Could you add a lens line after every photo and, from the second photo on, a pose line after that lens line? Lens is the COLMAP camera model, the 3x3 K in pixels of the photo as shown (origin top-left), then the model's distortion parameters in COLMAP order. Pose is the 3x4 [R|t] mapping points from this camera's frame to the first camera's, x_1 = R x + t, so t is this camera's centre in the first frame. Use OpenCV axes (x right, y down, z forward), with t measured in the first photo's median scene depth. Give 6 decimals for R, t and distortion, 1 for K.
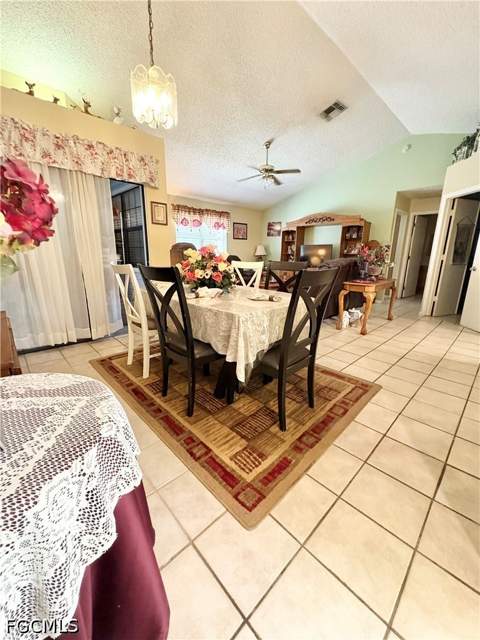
lens RADIAL K [[256.8, 0, 239.0], [0, 256.8, 320.0], [0, 0, 1]] dist [0.000968, -0.000026]
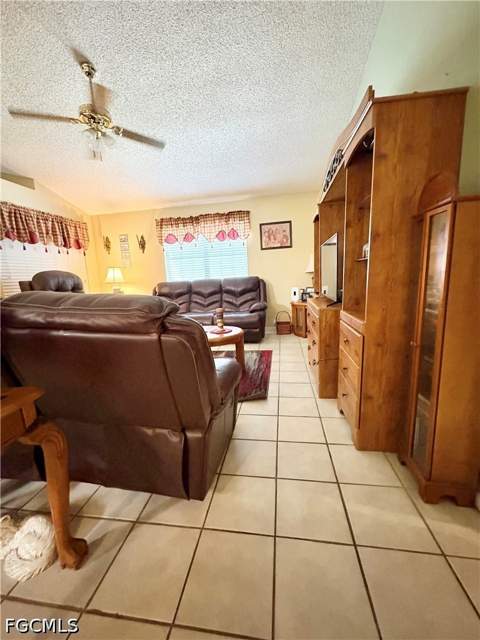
lens RADIAL K [[256.8, 0, 240.1], [0, 256.8, 321.0], [0, 0, 1]] dist [0.000968, -0.000026]
pose [[0.606841, 0.061337, -0.792453, 0.468547], [-0.146788, 0.988517, -0.035893, -0.138179], [0.781151, 0.138104, 0.608876, 0.676591]]
